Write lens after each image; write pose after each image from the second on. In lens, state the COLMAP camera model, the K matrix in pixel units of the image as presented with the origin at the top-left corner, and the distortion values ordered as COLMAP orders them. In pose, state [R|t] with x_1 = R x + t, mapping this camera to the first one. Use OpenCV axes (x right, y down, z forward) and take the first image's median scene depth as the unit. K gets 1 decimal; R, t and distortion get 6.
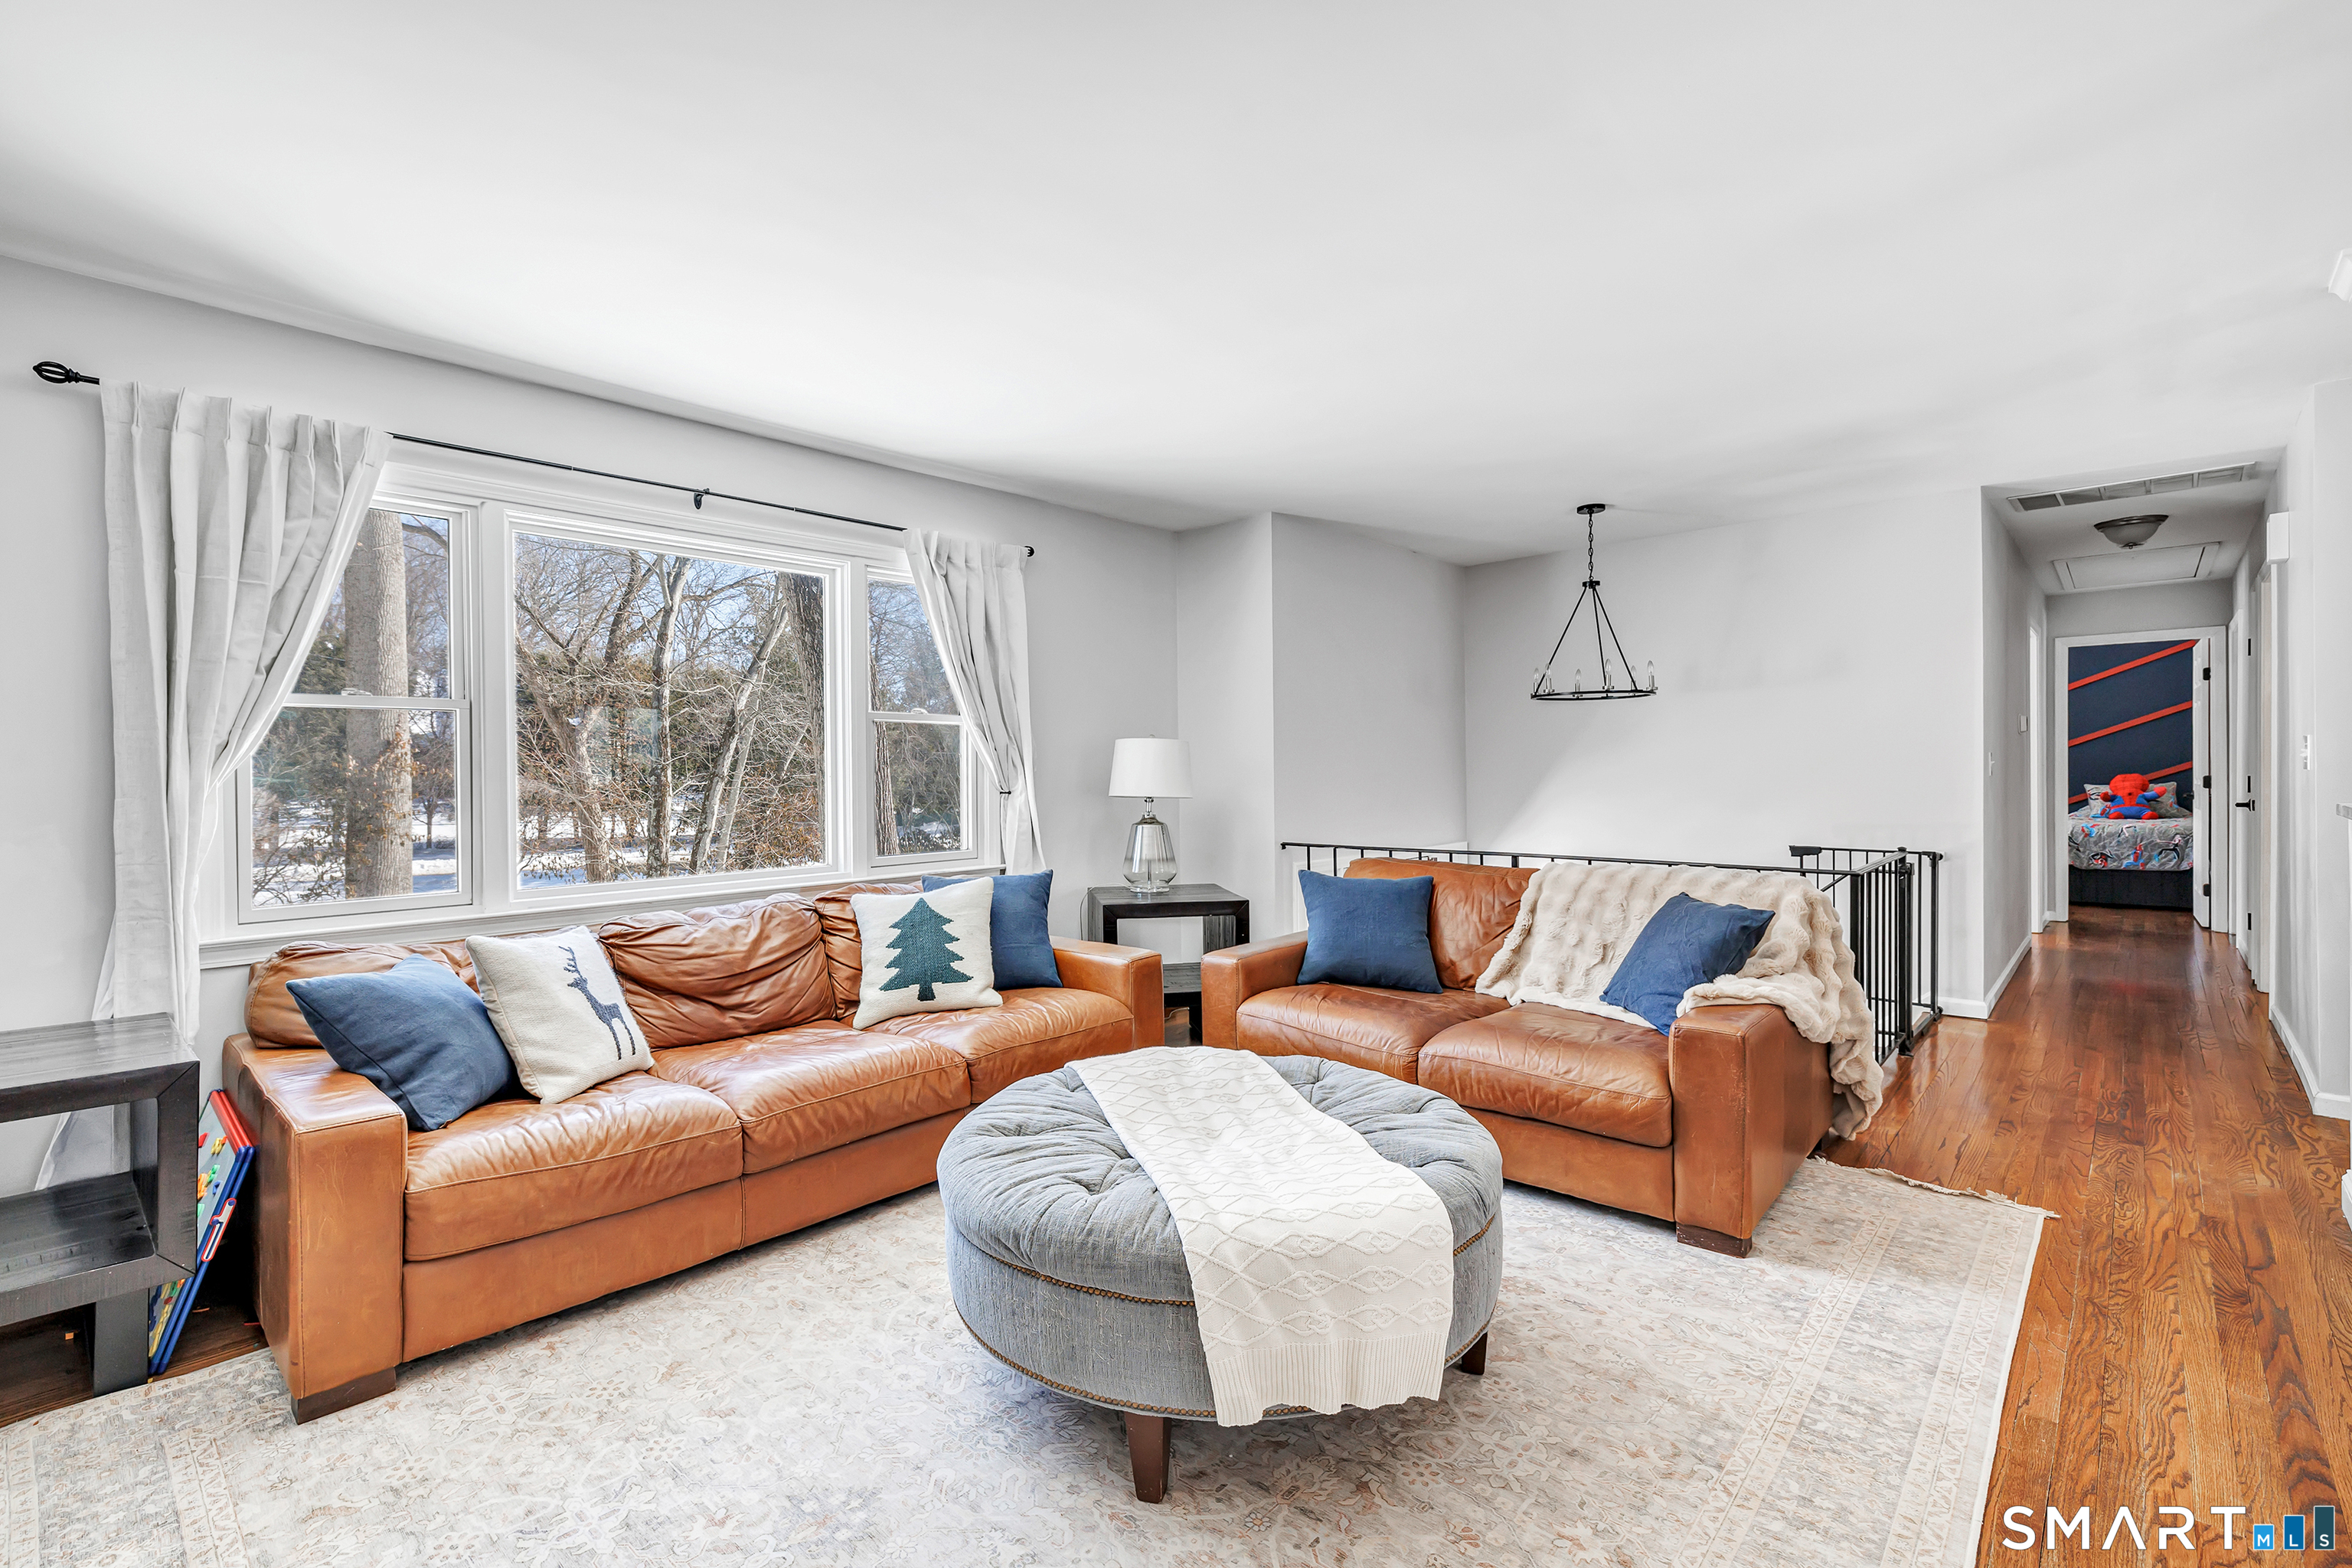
lens RADIAL K [[1017.1, 0, 1167.8], [0, 1017.1, 766.2], [0, 0, 1]] dist [0.009678, 0.000133]
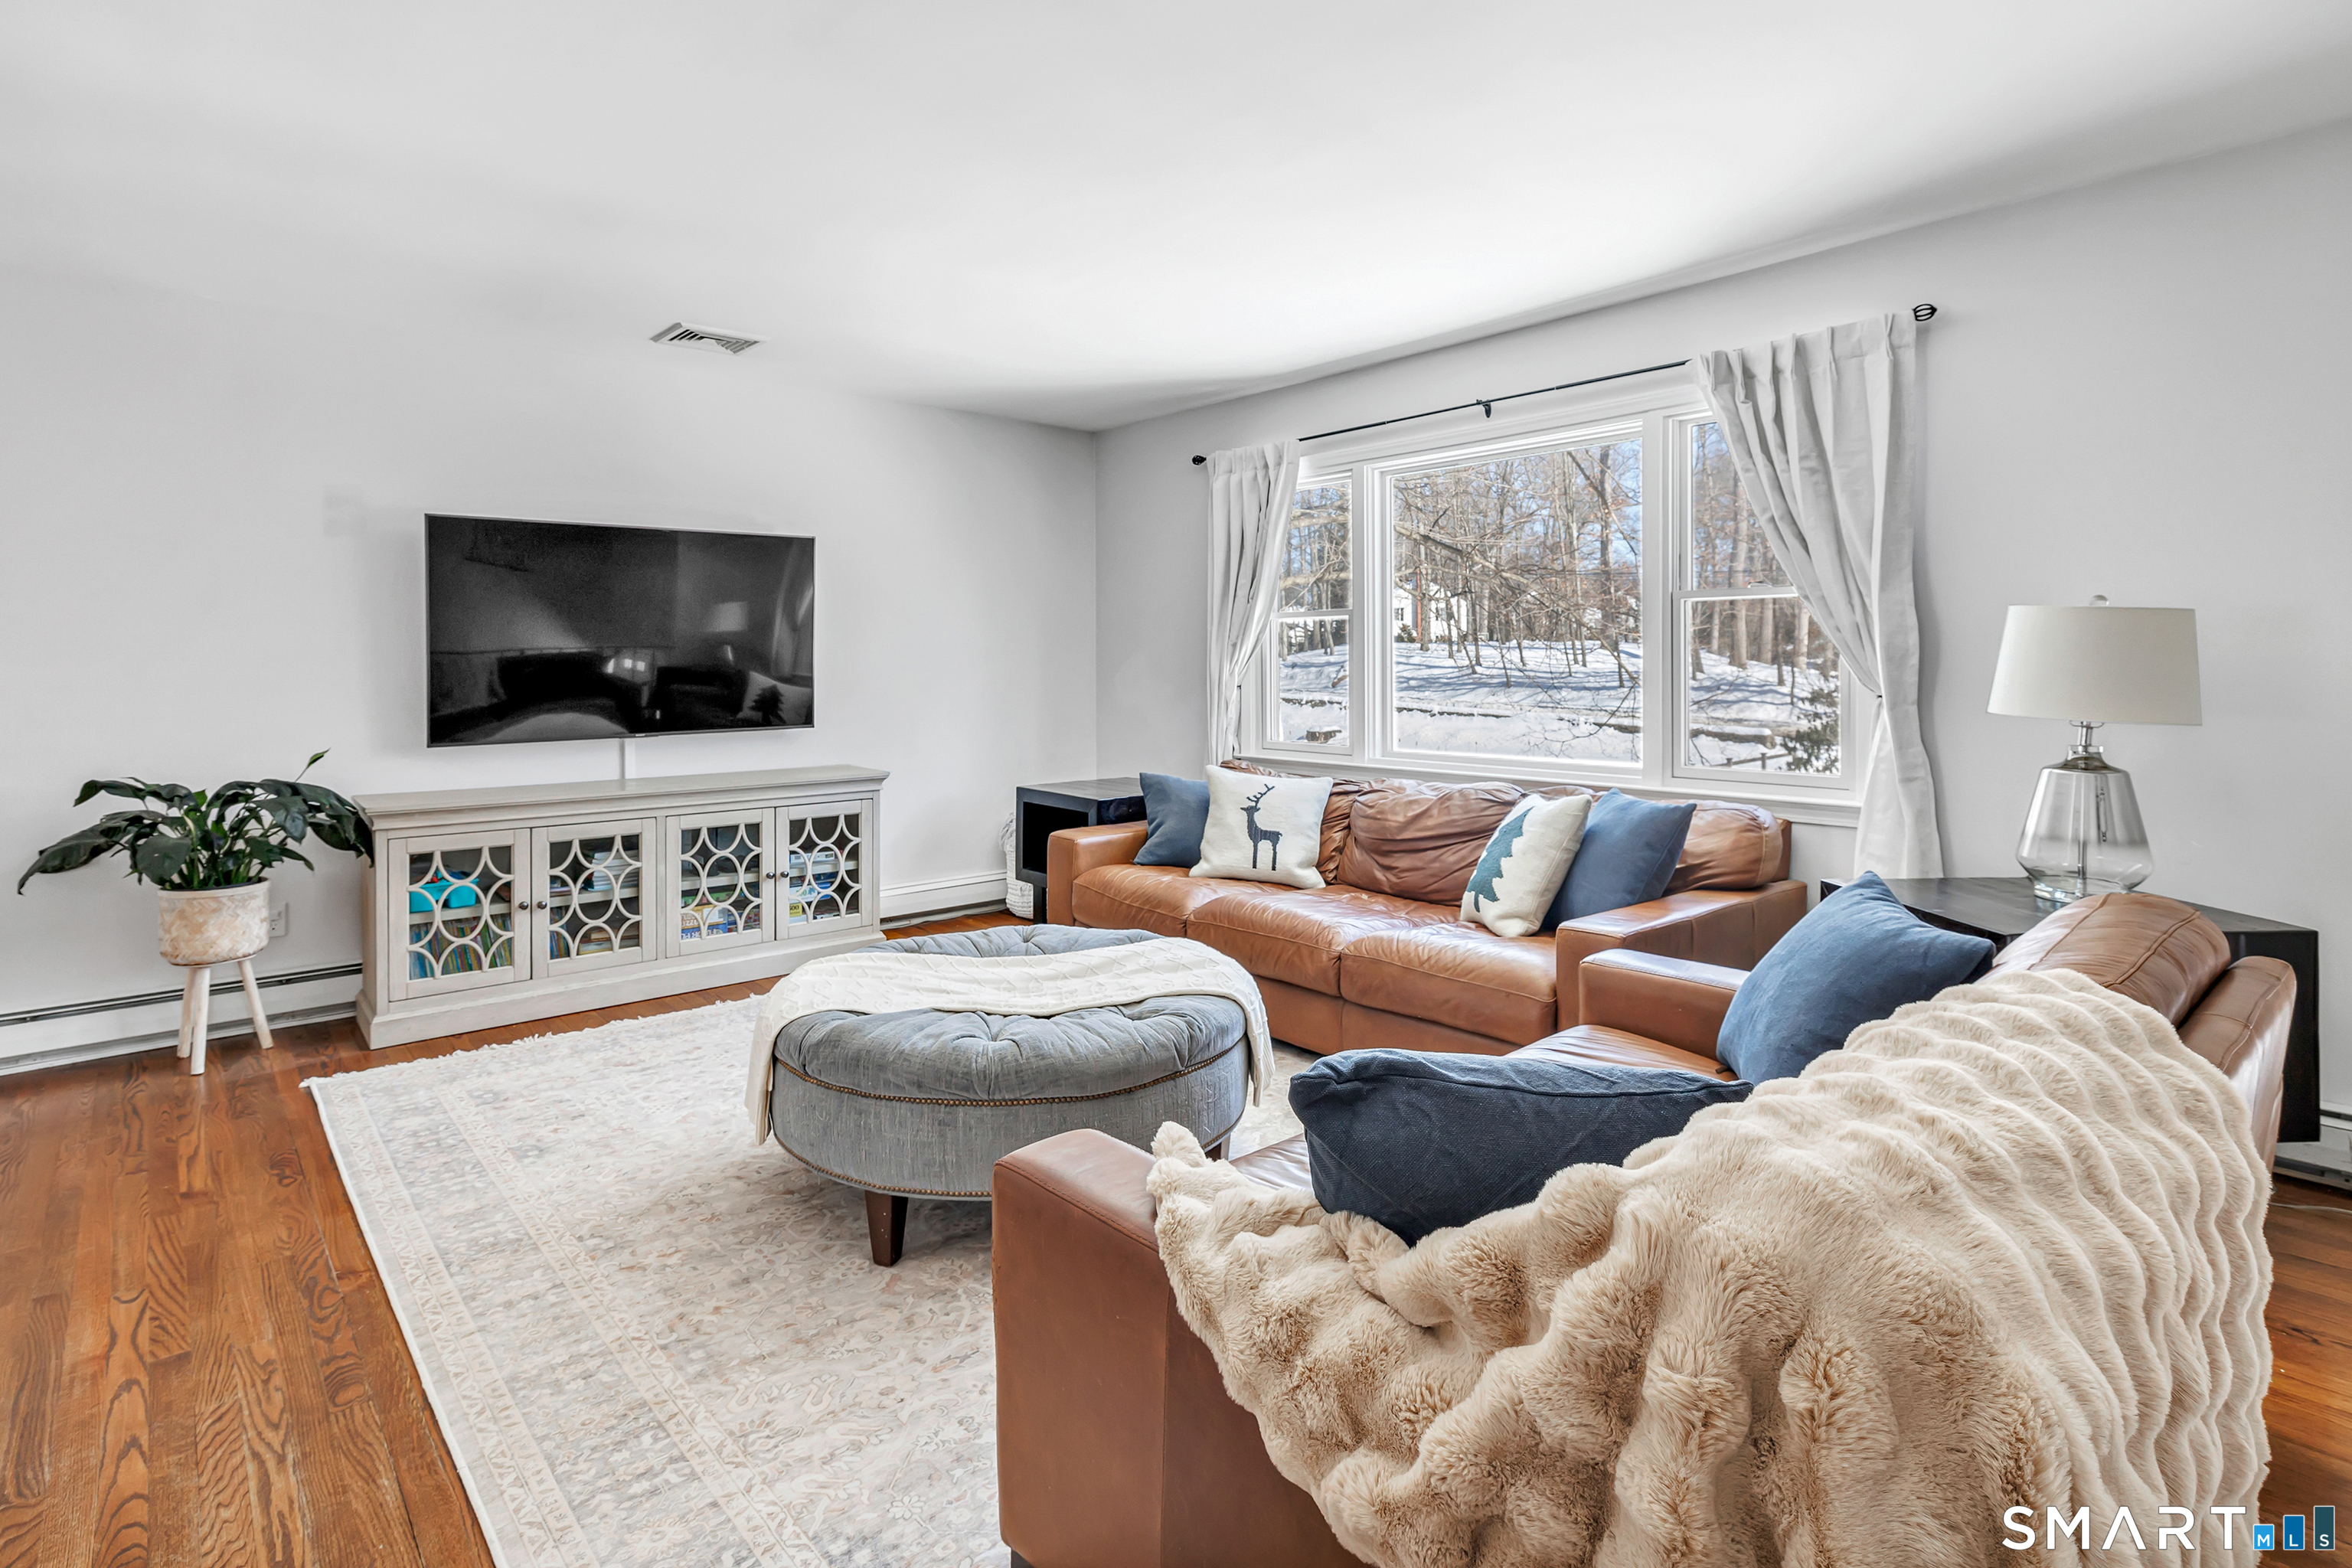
lens RADIAL K [[1159.3, 0, 1158.3], [0, 1159.3, 644.4], [0, 0, 1]] dist [0.003907, 0.000231]
pose [[-0.097620, -0.002876, -0.995220, 1.053261], [0.006957, 0.999969, -0.003573, -0.013917], [0.995199, -0.007272, -0.097597, 1.024489]]
